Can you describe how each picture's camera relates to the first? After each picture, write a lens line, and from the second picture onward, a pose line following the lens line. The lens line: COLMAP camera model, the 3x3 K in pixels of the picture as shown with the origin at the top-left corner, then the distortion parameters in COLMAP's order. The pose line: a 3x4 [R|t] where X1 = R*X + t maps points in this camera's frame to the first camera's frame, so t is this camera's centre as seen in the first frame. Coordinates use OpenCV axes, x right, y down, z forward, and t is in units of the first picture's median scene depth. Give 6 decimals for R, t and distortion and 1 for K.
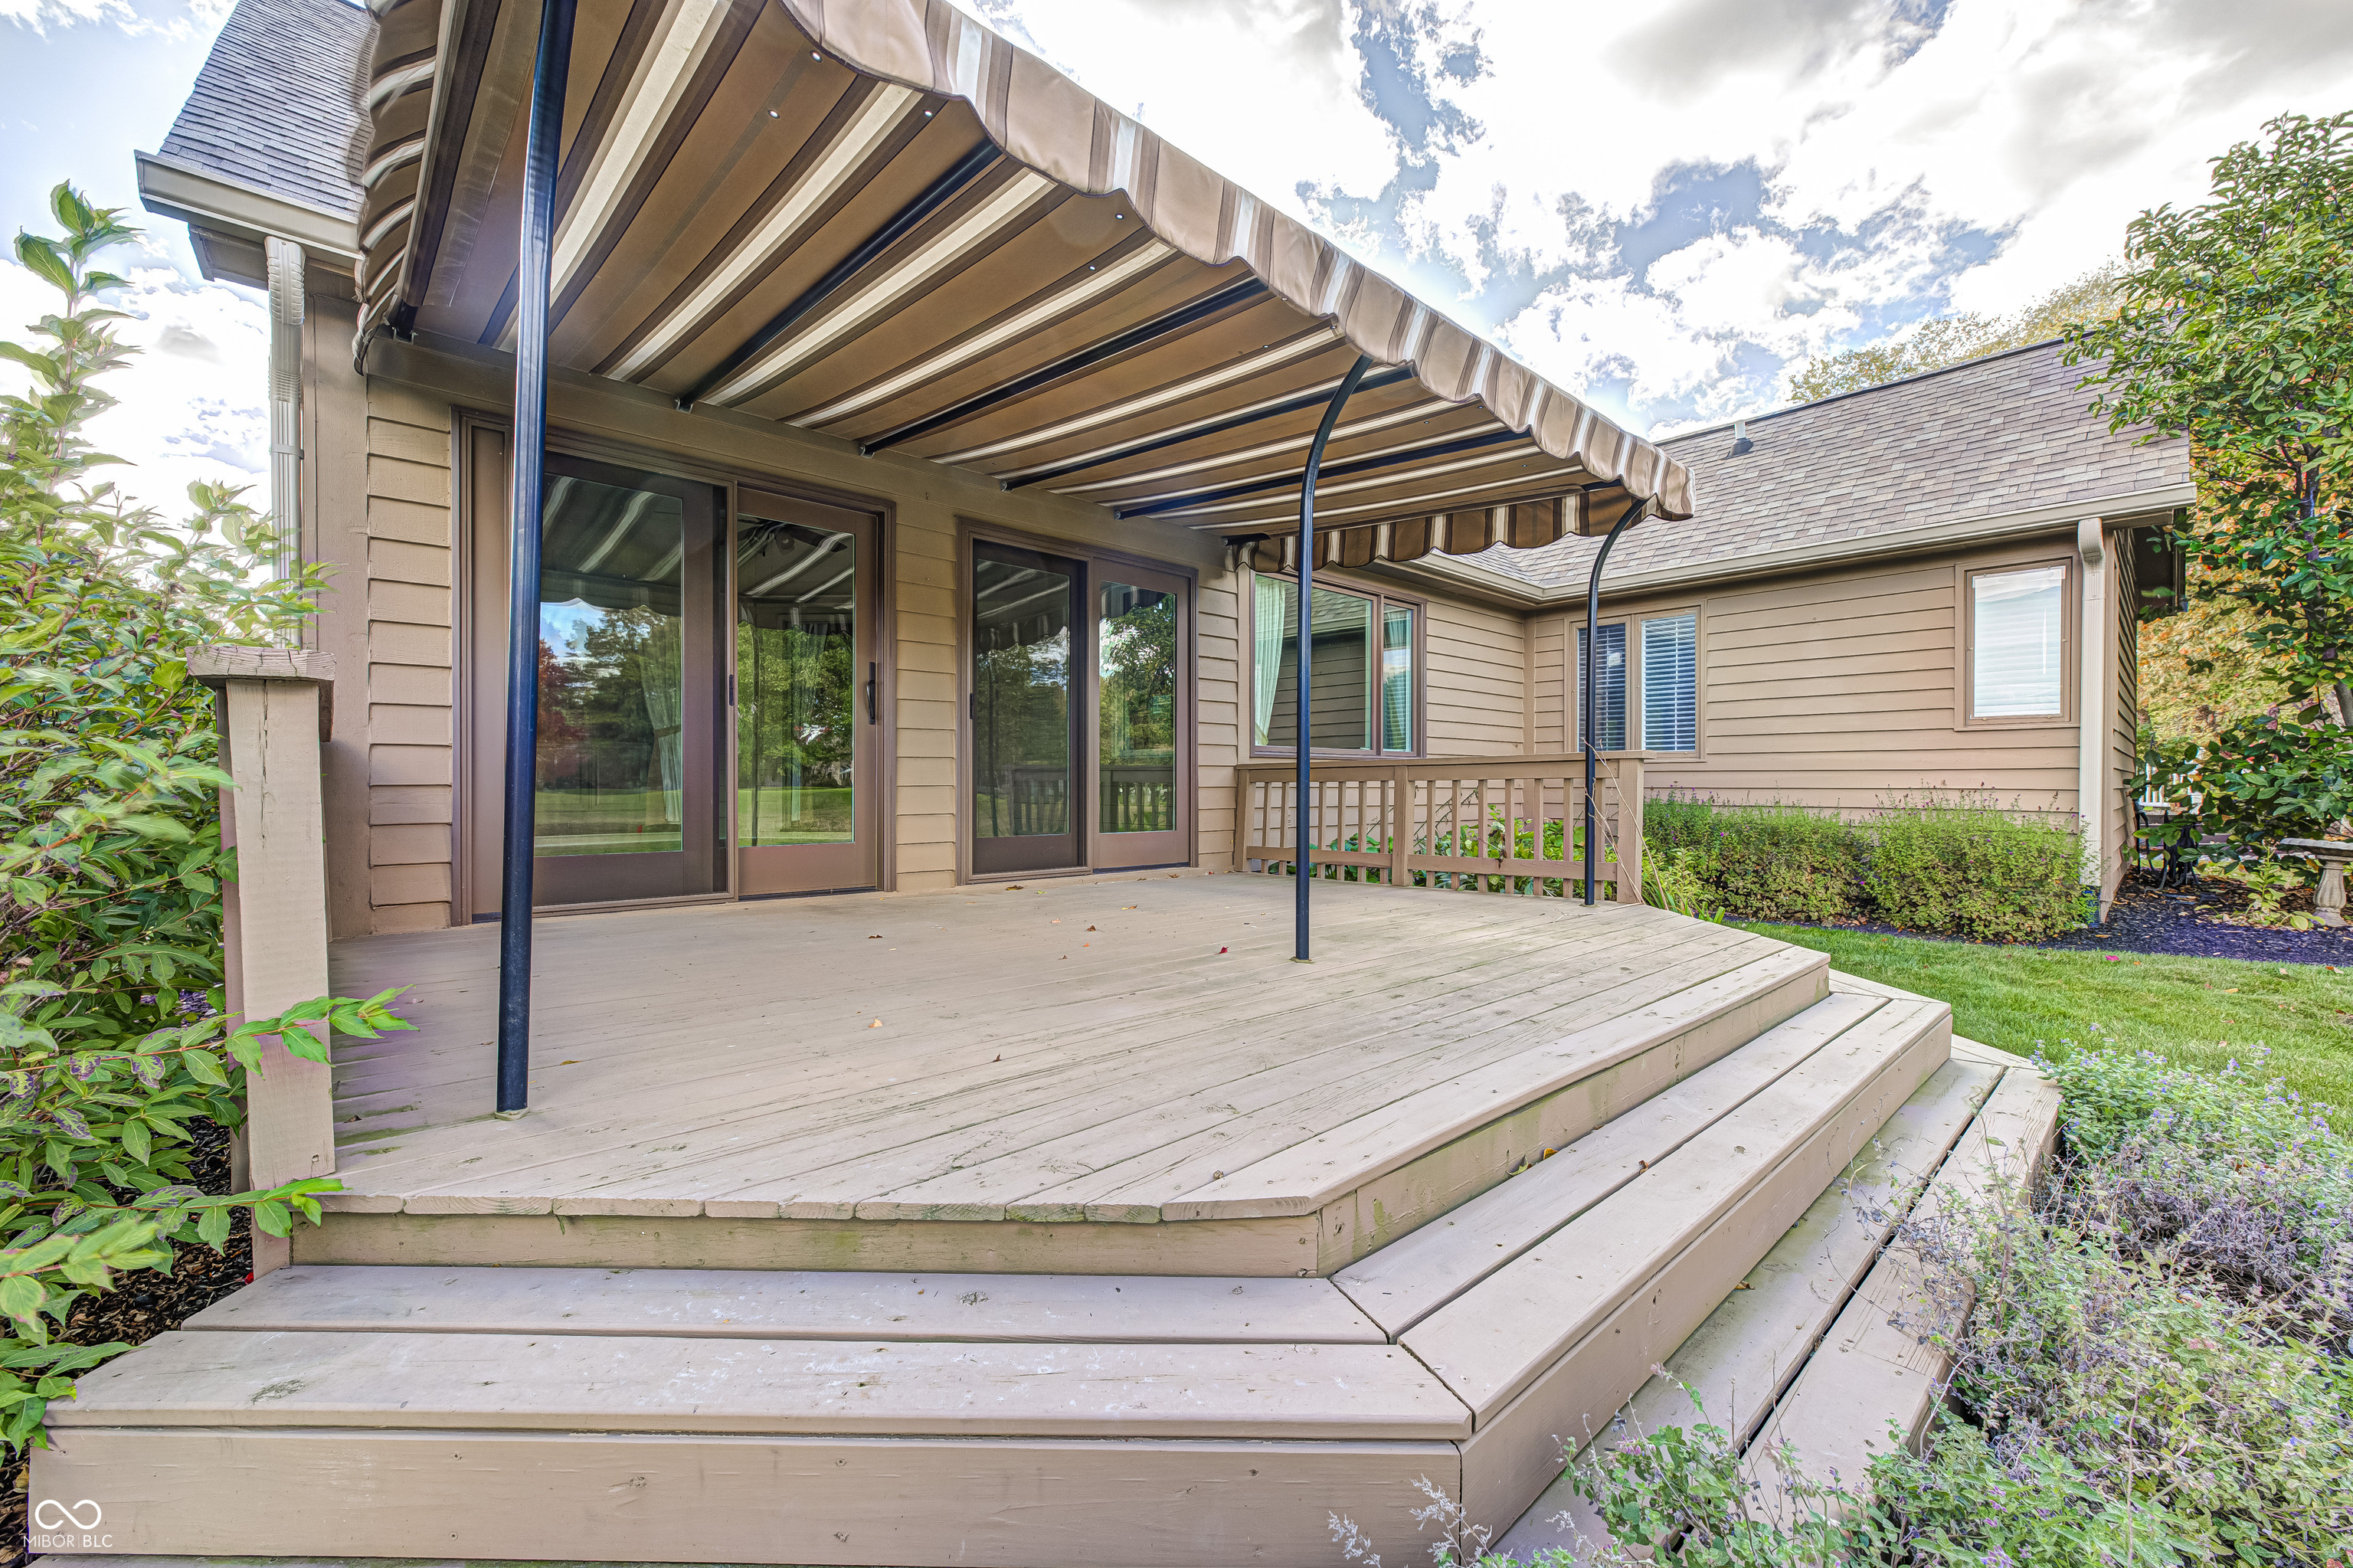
lens RADIAL K [[920.4, 0, 1179.4], [0, 920.4, 787.6], [0, 0, 1]] dist [-0.001095, 0.000191]
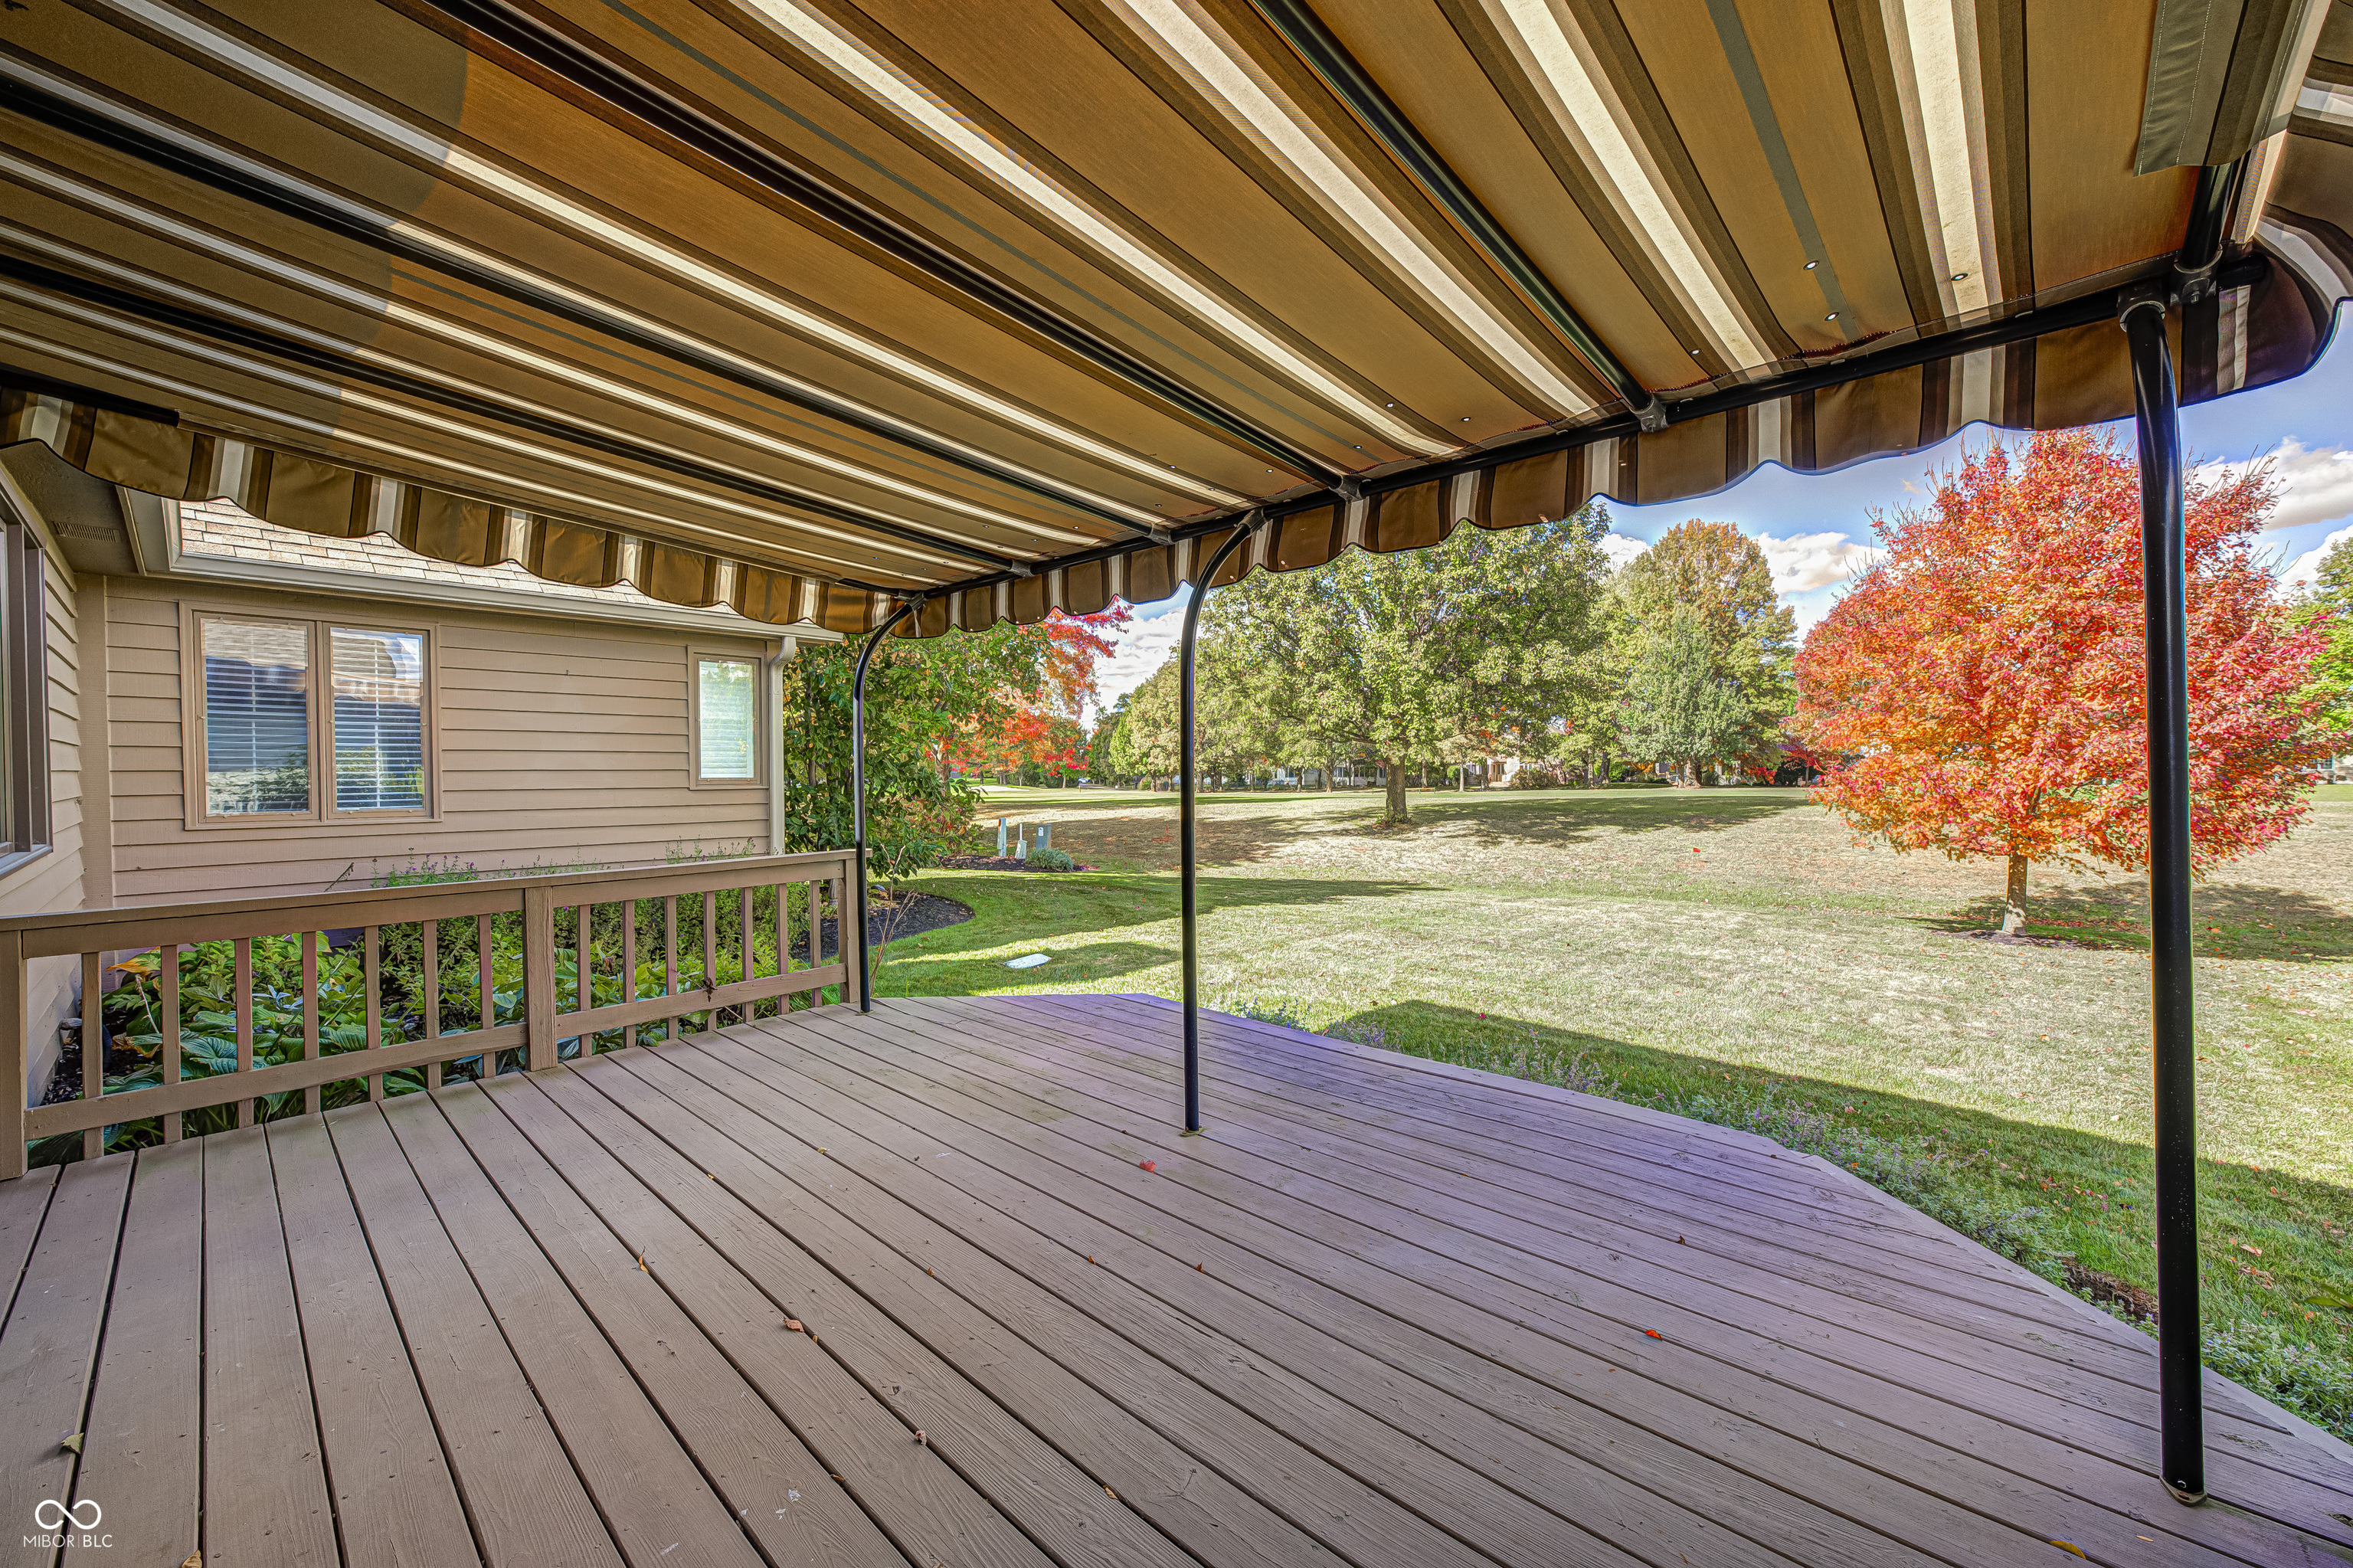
lens RADIAL K [[920.4, 0, 1179.4], [0, 920.4, 787.6], [0, 0, 1]] dist [-0.001095, 0.000191]
pose [[-0.076012, -0.017751, 0.996949, -0.355435], [0.008223, 0.999796, 0.018429, -0.081166], [-0.997073, 0.009599, -0.075851, 0.474397]]
